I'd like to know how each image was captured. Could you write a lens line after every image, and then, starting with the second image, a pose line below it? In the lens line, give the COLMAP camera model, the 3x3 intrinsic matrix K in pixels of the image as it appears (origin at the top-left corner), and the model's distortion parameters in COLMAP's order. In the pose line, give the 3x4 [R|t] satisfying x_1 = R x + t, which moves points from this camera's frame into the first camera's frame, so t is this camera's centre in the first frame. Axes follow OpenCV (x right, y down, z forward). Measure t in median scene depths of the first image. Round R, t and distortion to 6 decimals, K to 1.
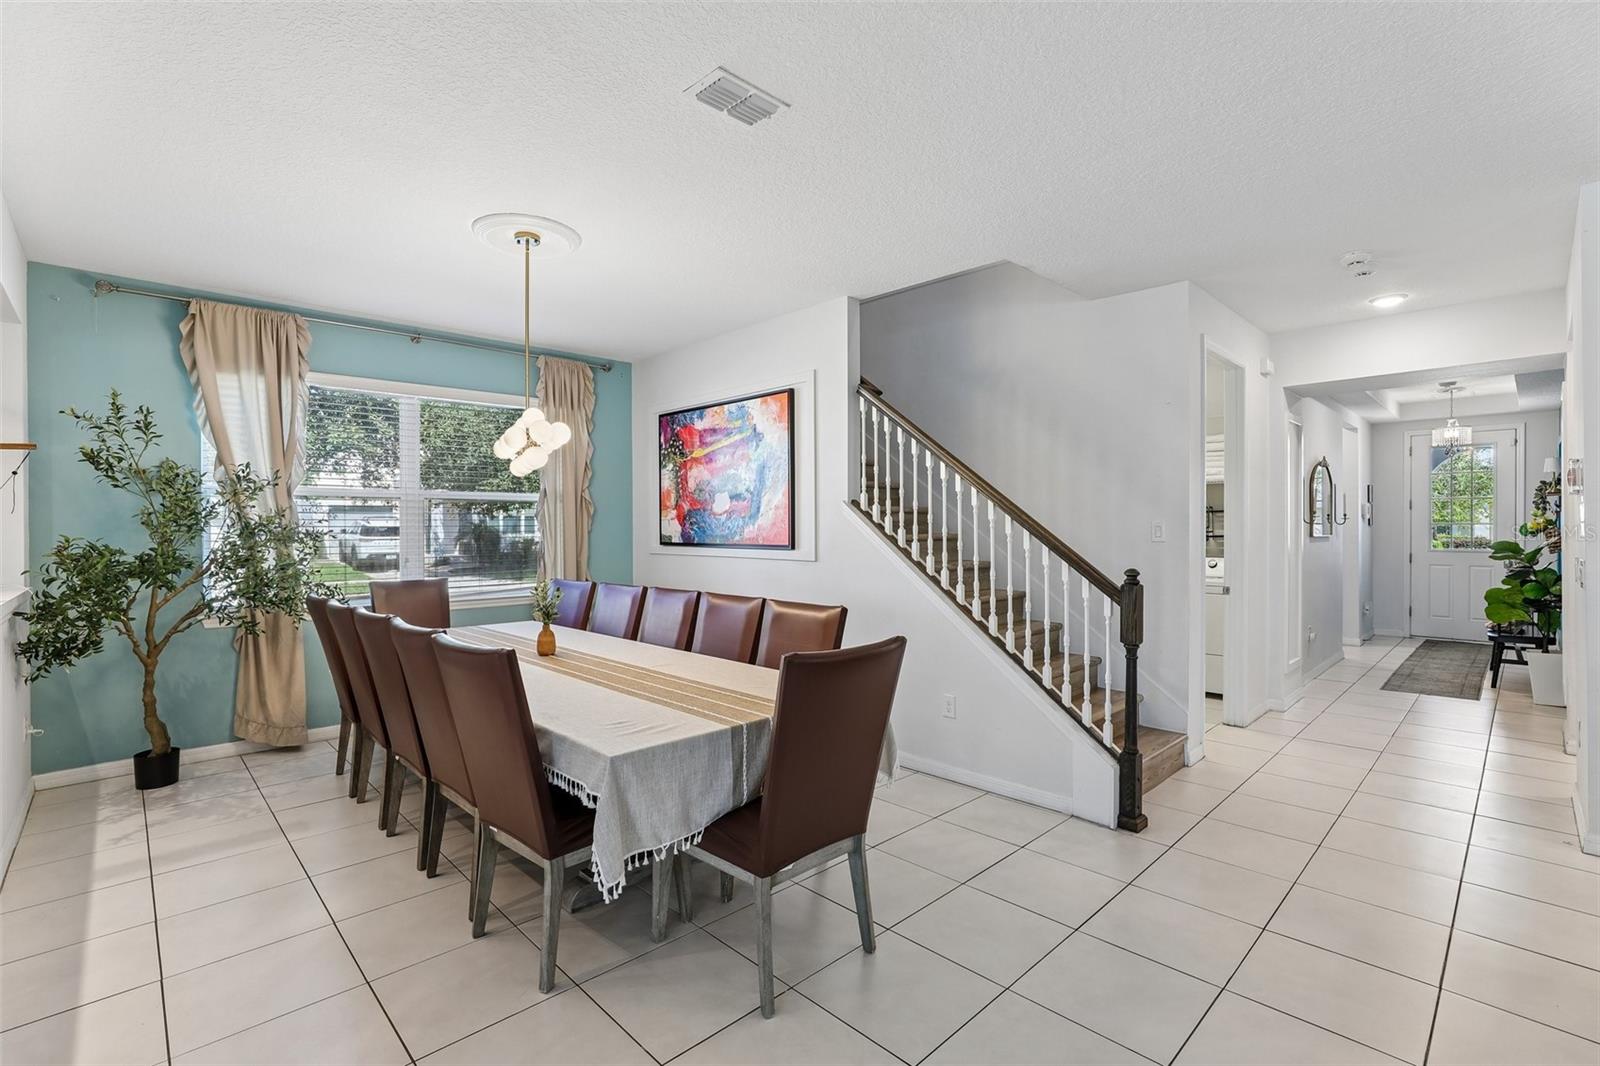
lens RADIAL K [[729.9, 0, 795.9], [0, 729.9, 523.3], [0, 0, 1]] dist [-0.017359, 0.010343]
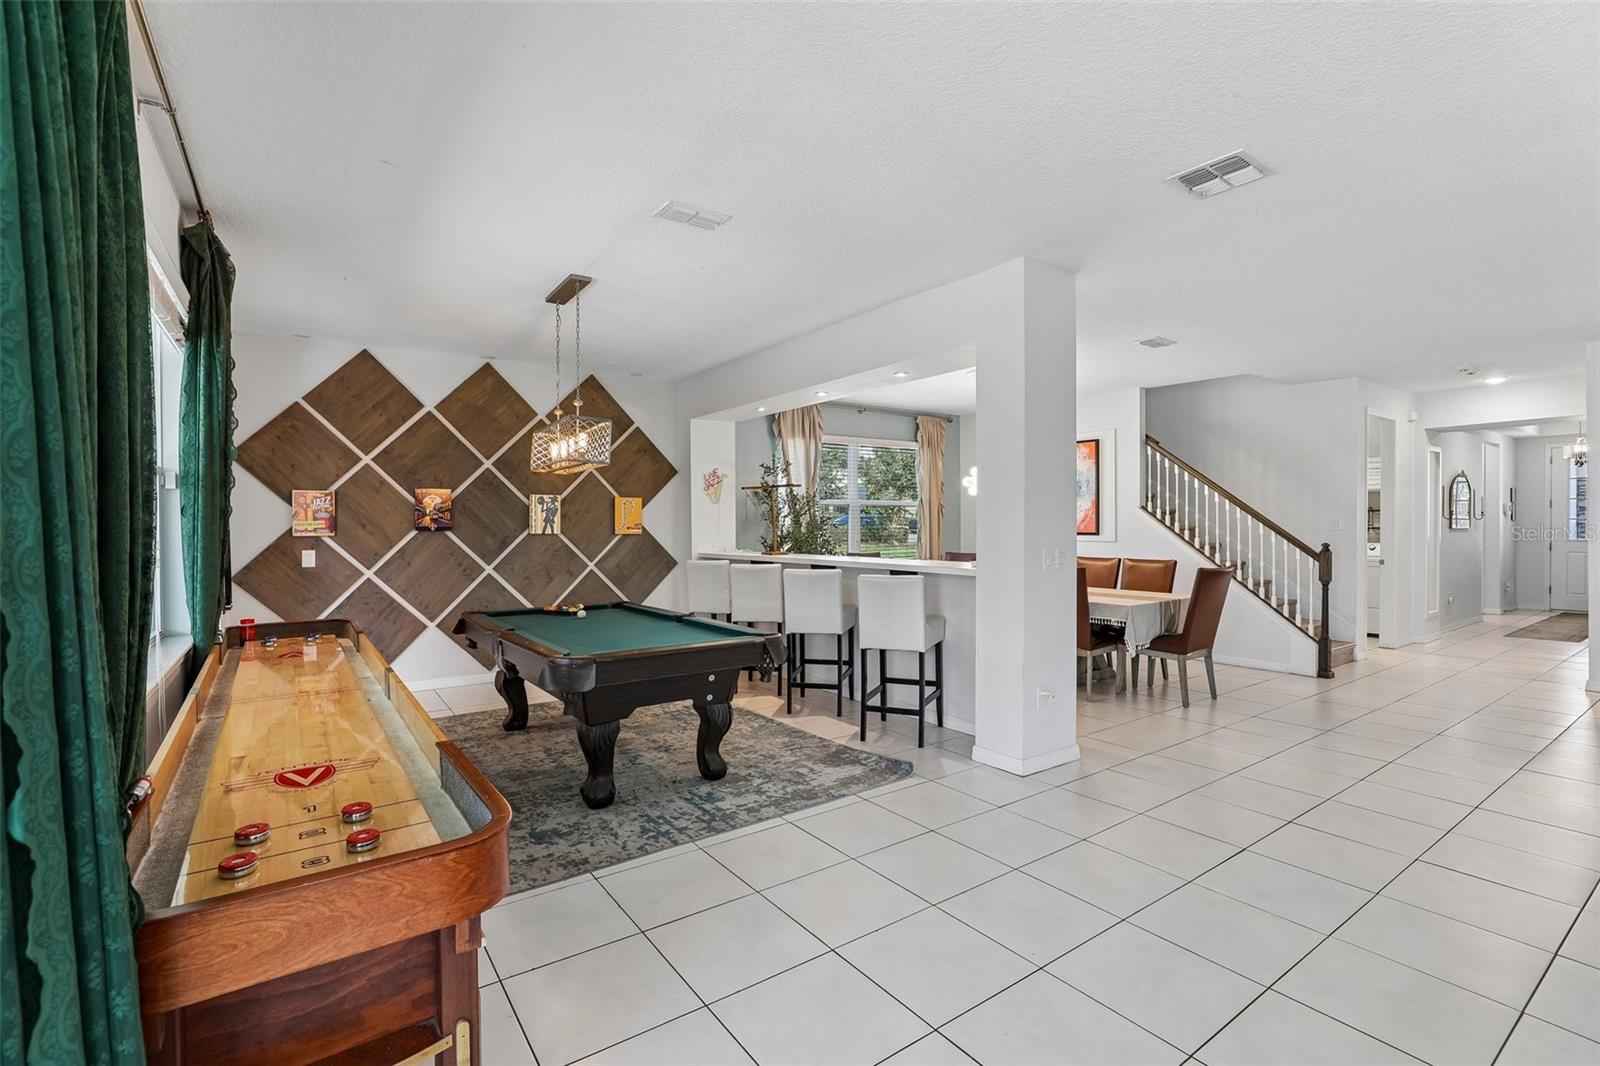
lens RADIAL K [[729.9, 0, 795.9], [0, 729.9, 523.3], [0, 0, 1]] dist [-0.017359, 0.010343]
pose [[0.988824, 0.000491, -0.149084, -0.444807], [0.000473, 0.999979, 0.006428, -0.000914], [0.149084, -0.006427, 0.988804, -0.769154]]
